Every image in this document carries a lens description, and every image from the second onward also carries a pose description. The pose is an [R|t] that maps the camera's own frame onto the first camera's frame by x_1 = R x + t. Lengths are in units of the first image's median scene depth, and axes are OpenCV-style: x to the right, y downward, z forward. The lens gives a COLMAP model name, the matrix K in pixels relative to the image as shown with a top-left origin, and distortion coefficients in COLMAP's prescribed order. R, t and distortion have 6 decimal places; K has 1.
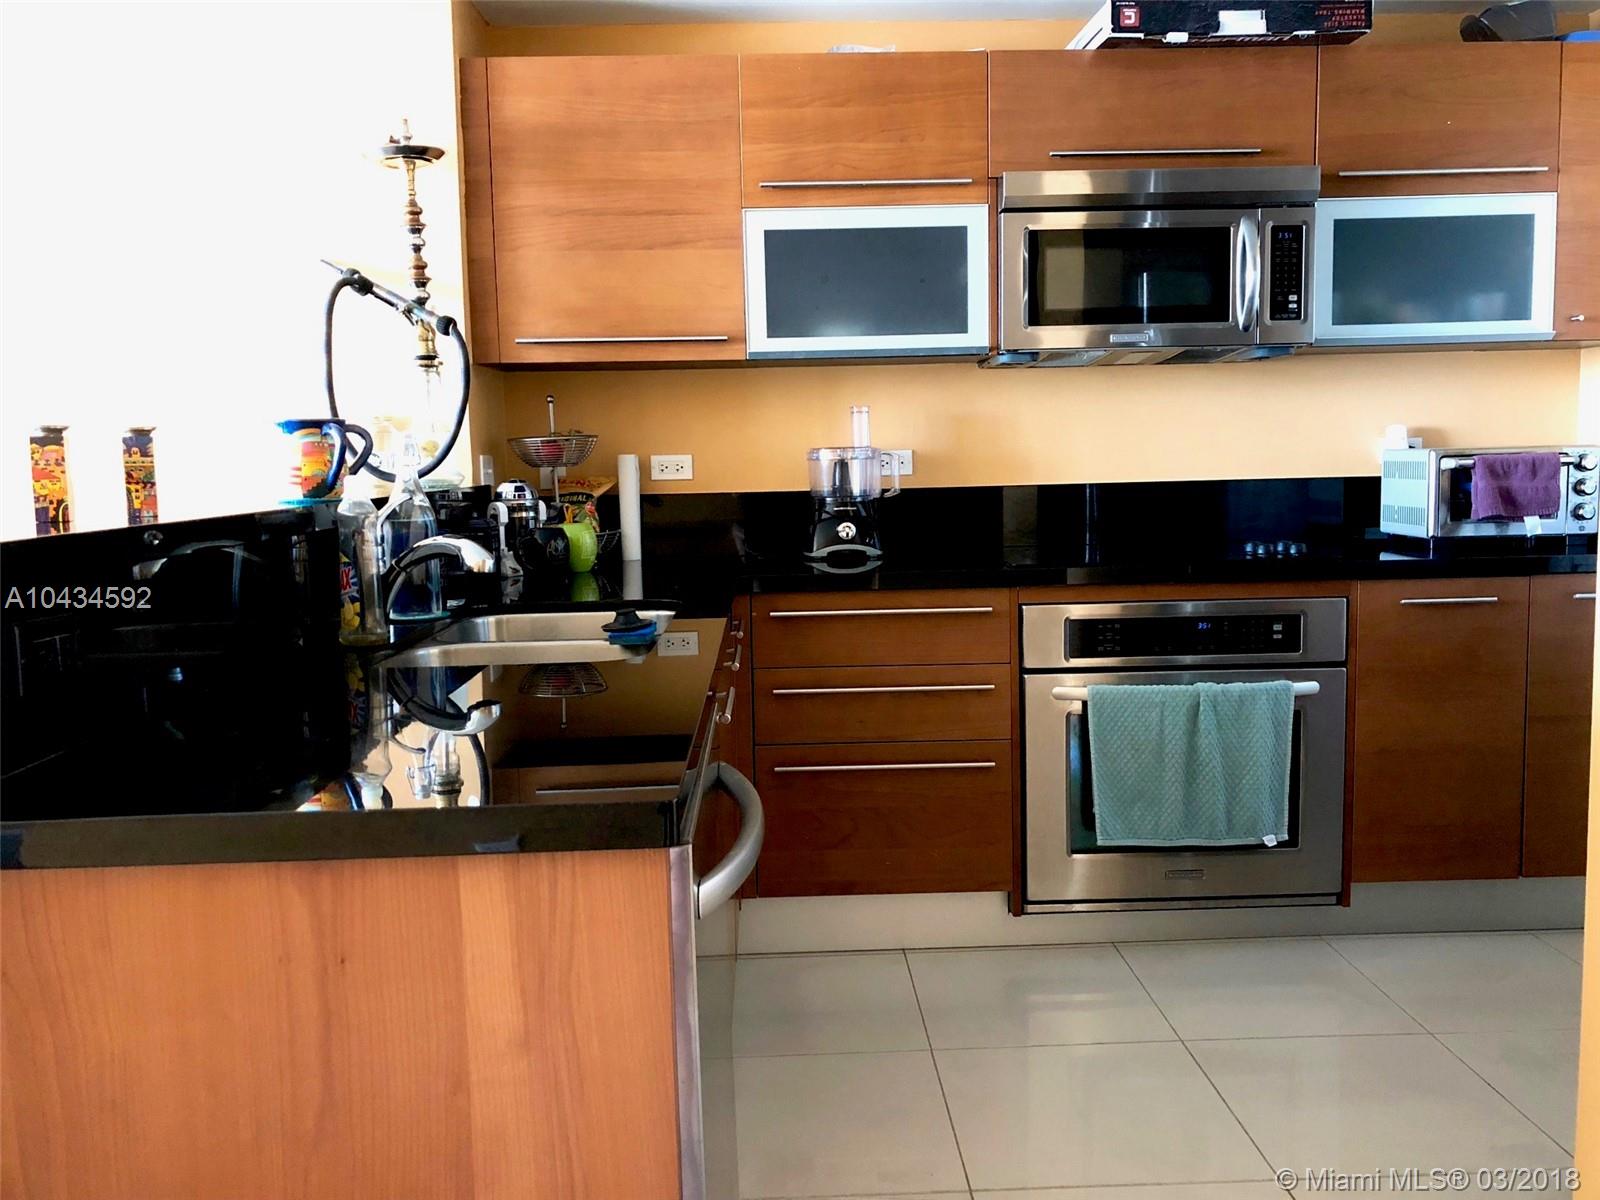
lens RADIAL K [[1314.8, 0, 798.8], [0, 1314.8, 583.4], [0, 0, 1]] dist [0.007684, -0.001955]
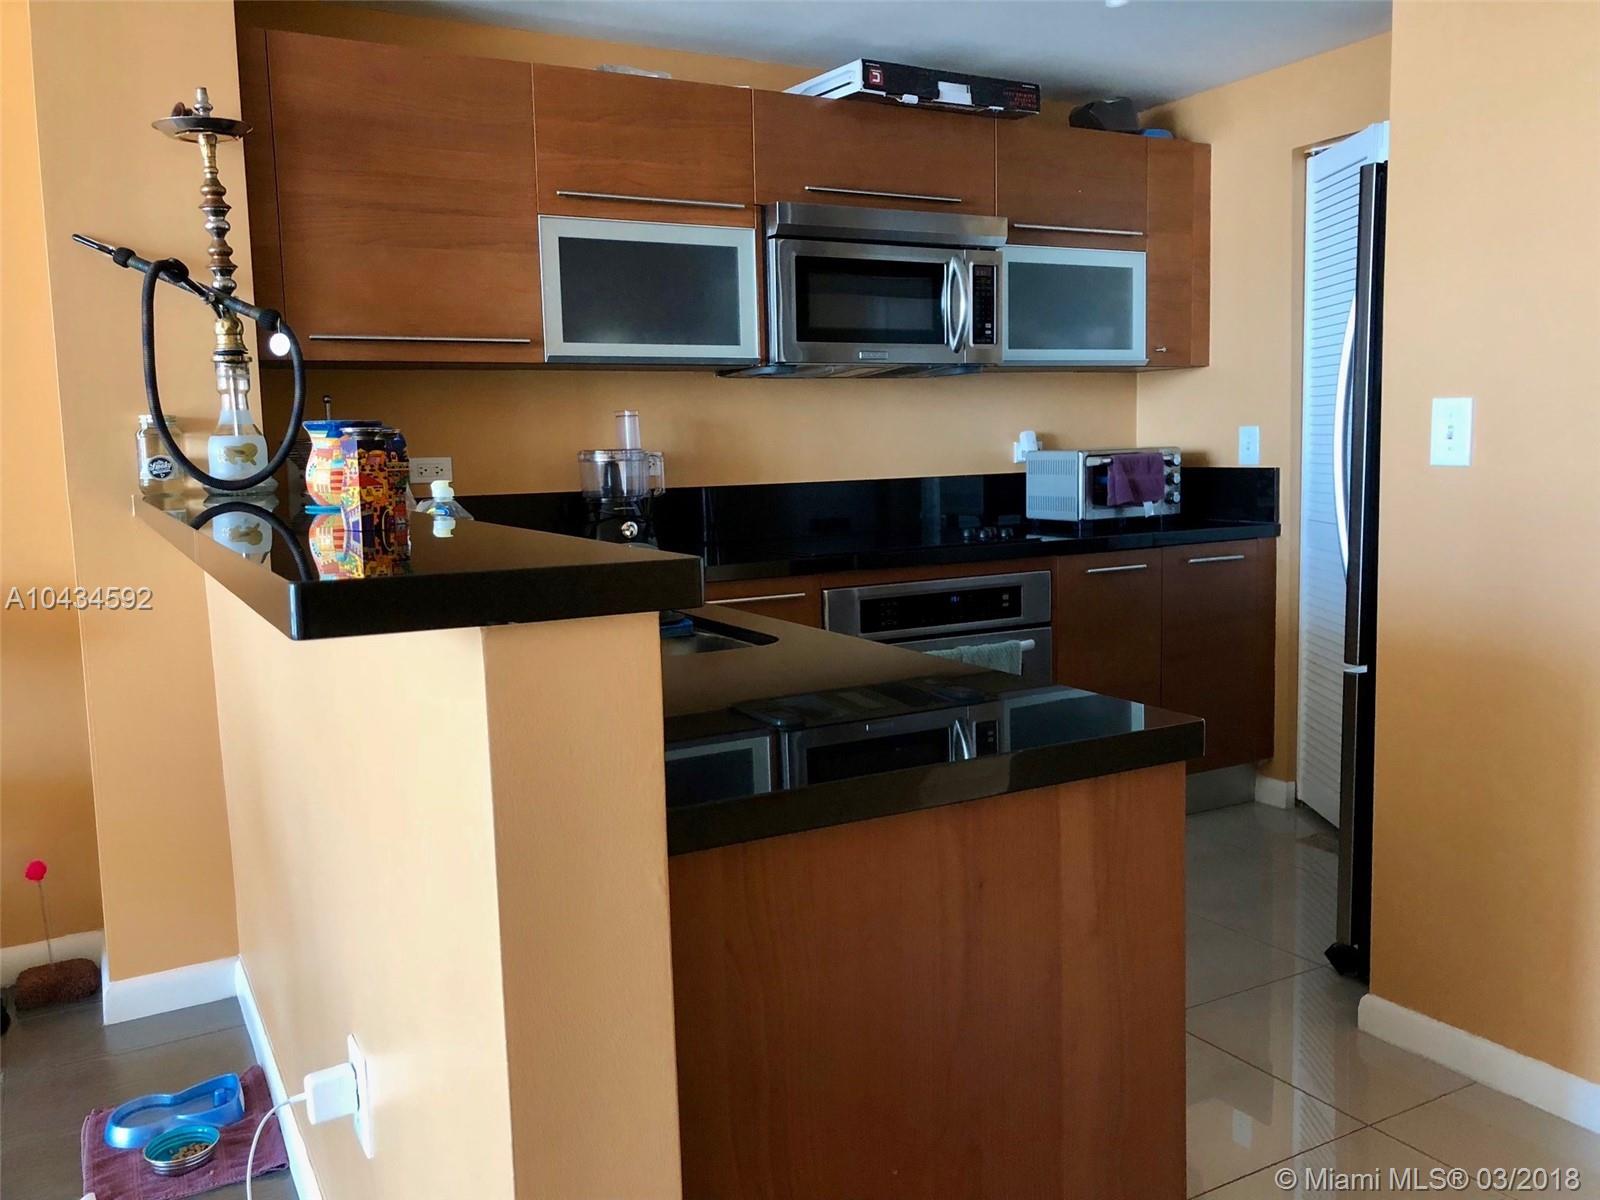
lens RADIAL K [[1307.3, 0, 800.0], [0, 1307.3, 600.0], [0, 0, 1]] dist [0.003811, 0.003468]
pose [[0.887626, -0.054543, 0.457325, -0.342339], [0.049120, 0.998510, 0.023752, -0.001767], [-0.457939, 0.001381, 0.888983, 0.009714]]
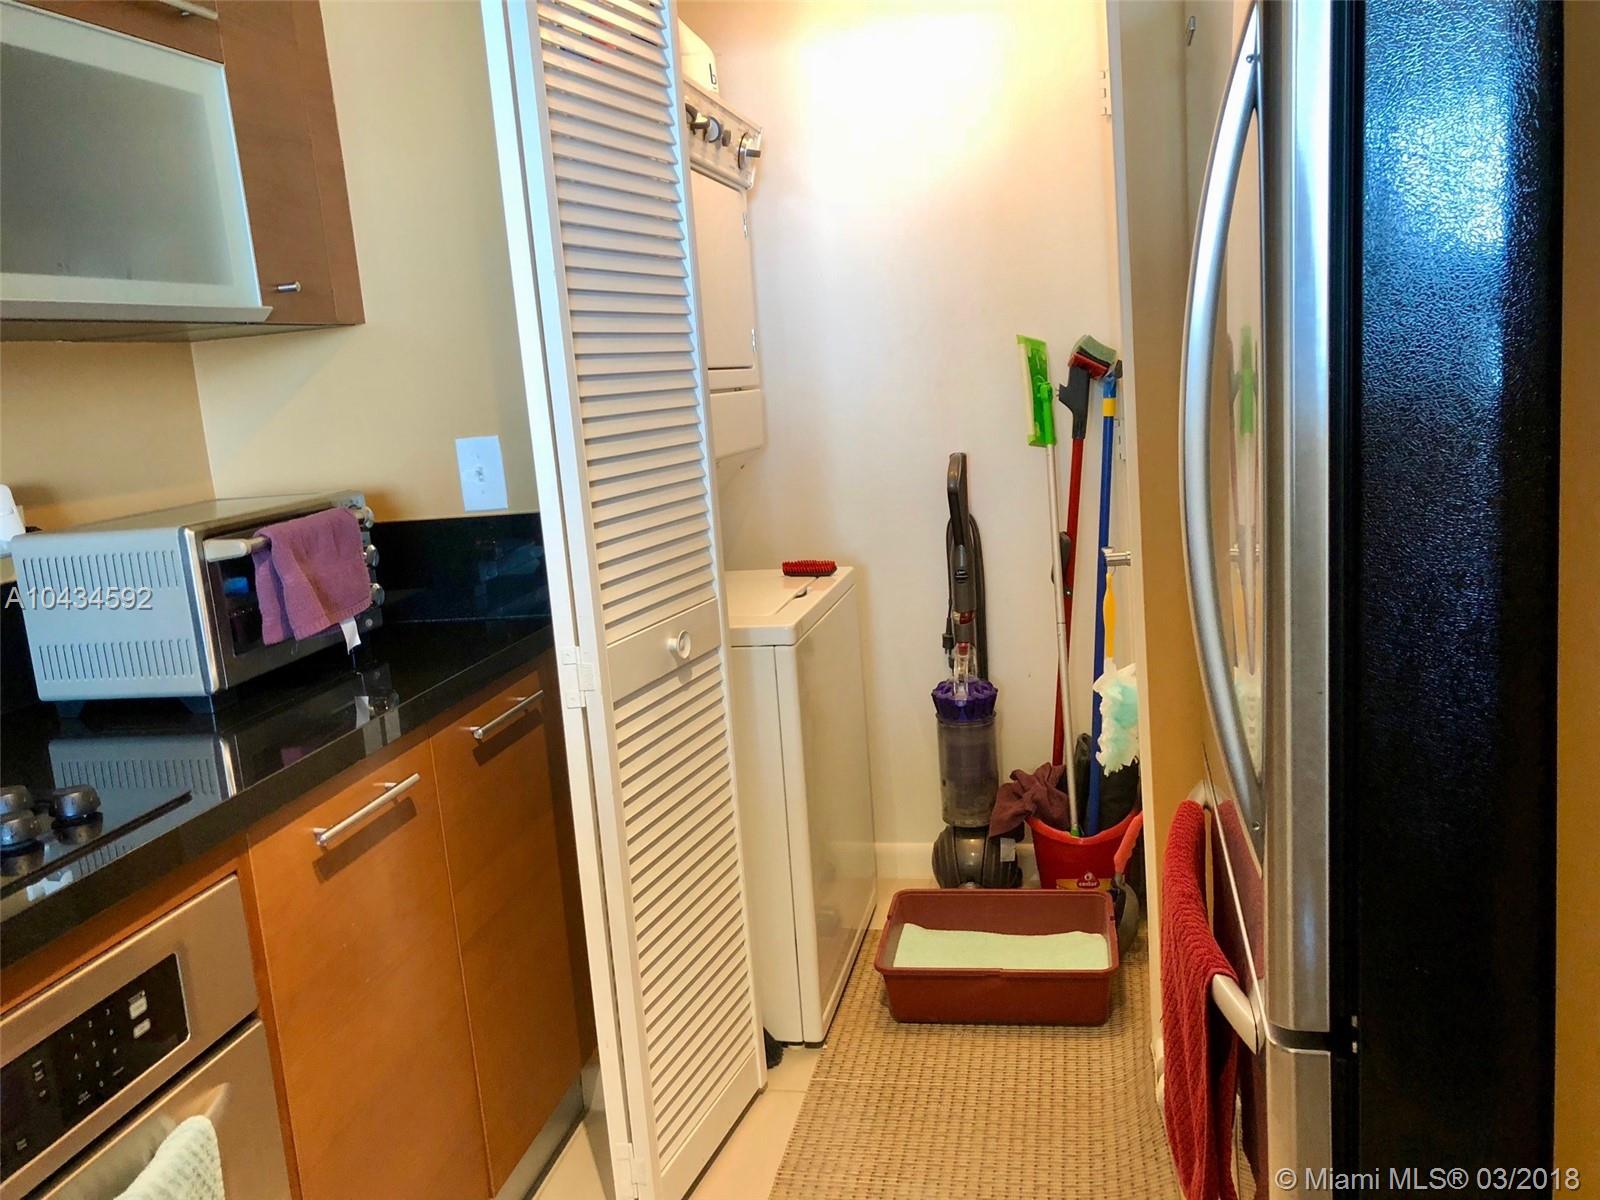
lens RADIAL K [[1275.8, 0, 799.4], [0, 1275.8, 615.7], [0, 0, 1]] dist [0.003691, 0.003951]
pose [[0.229958, -0.181617, 0.956104, 0.055674], [0.169227, 0.974928, 0.144491, -0.100502], [-0.958374, 0.128572, 0.254927, 0.658361]]
